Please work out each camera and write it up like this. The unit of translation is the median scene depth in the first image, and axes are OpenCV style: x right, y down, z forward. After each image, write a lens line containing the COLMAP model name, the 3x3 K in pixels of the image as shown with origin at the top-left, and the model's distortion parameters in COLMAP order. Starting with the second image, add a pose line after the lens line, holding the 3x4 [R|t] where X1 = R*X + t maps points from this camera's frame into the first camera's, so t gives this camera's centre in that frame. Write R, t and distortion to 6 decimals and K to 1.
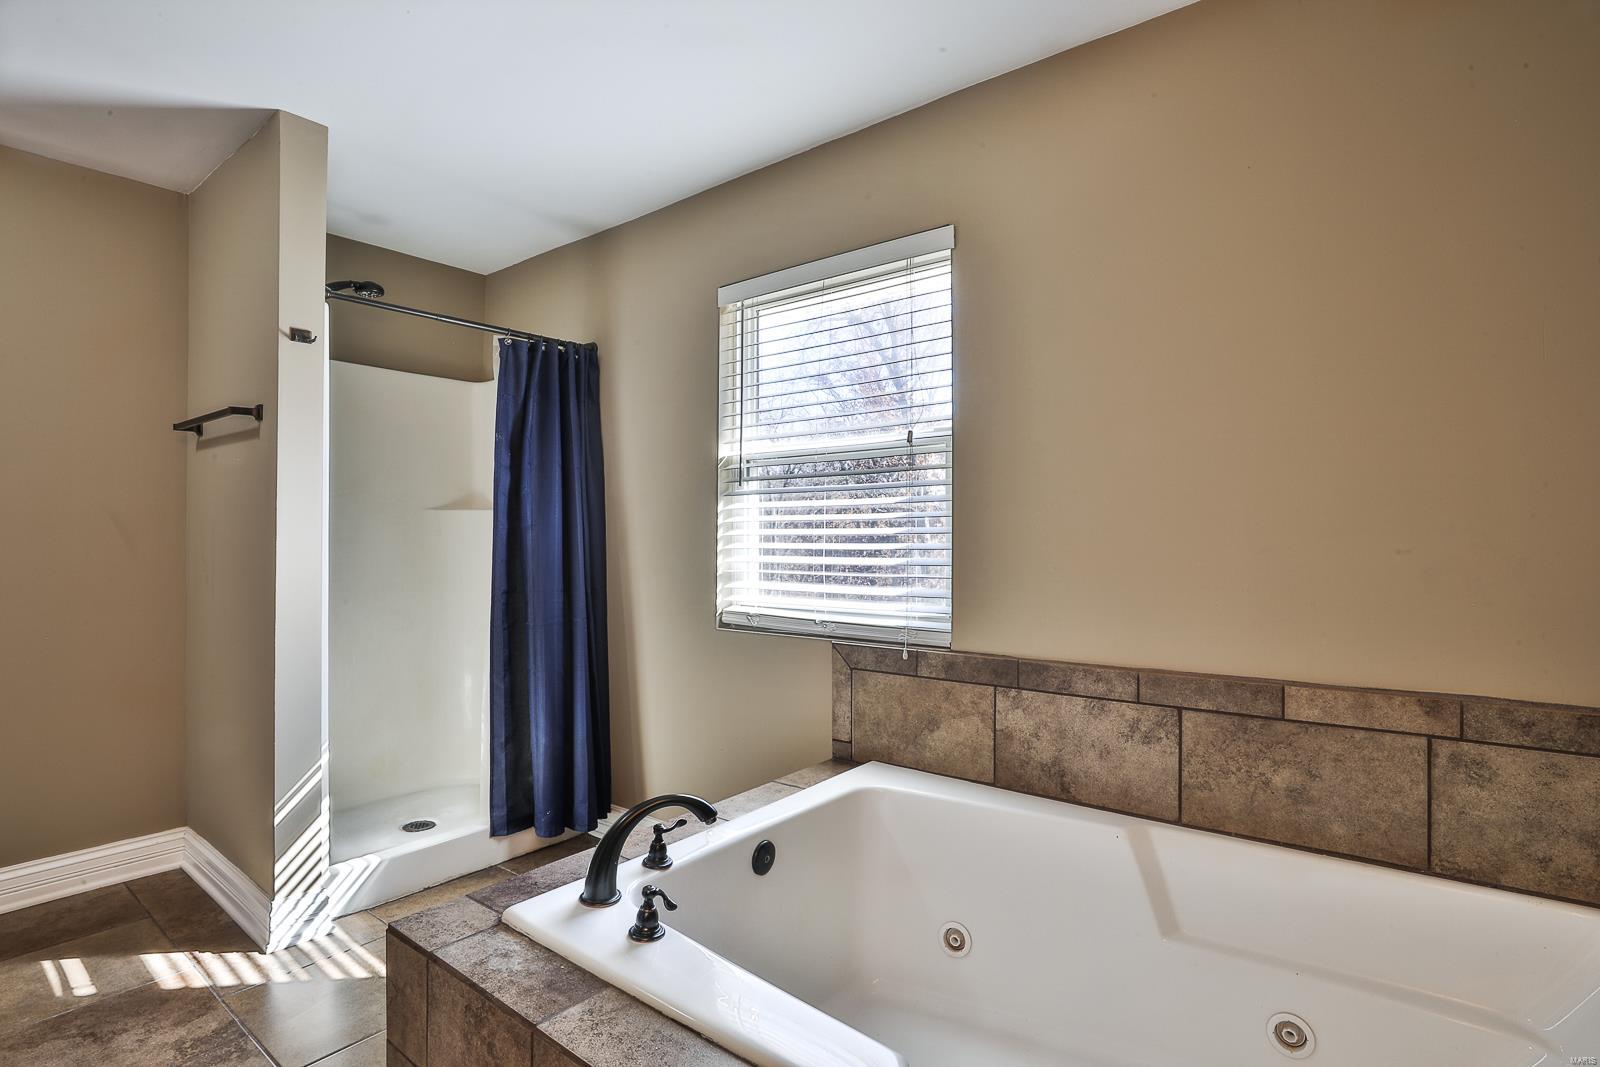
lens RADIAL K [[782.3, 0, 799.4], [0, 782.3, 533.0], [0, 0, 1]] dist [-0.028032, 0.000963]
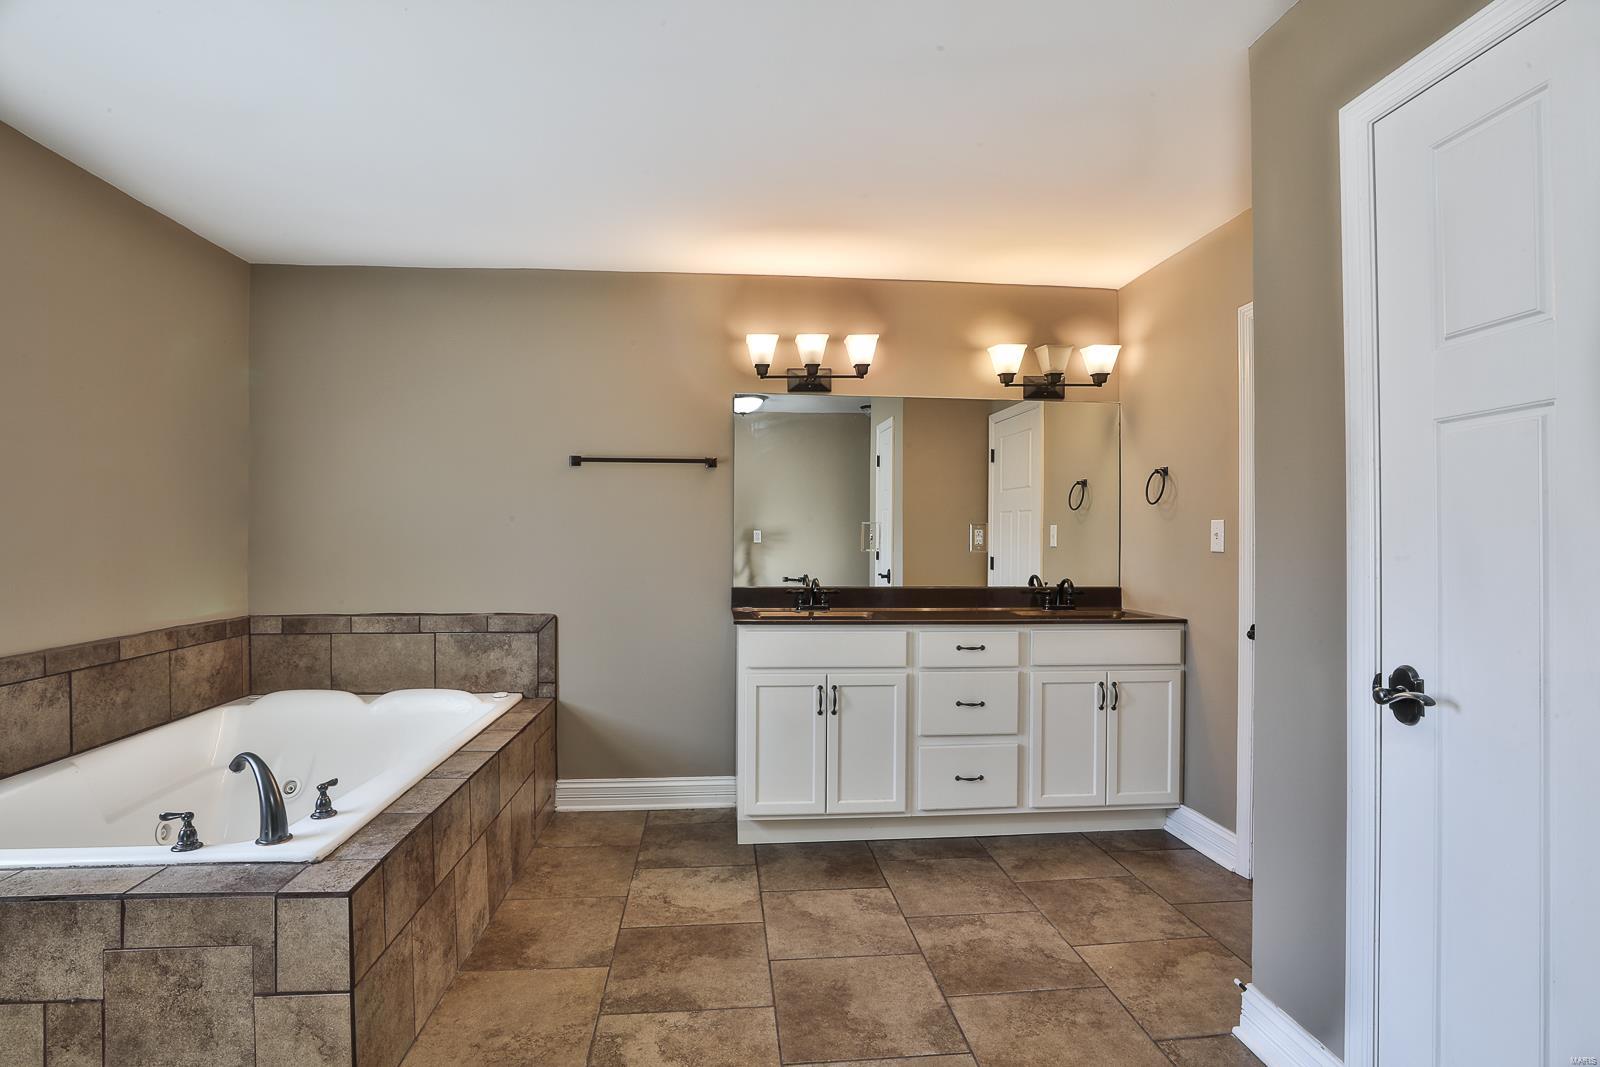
lens RADIAL K [[782.3, 0, 798.8], [0, 782.3, 534.9], [0, 0, 1]] dist [-0.028032, 0.000963]
pose [[-0.701034, 0.007105, 0.713093, -1.464045], [0.000283, 0.999953, -0.009685, -0.007003], [-0.713128, -0.006588, -0.701003, 1.071305]]
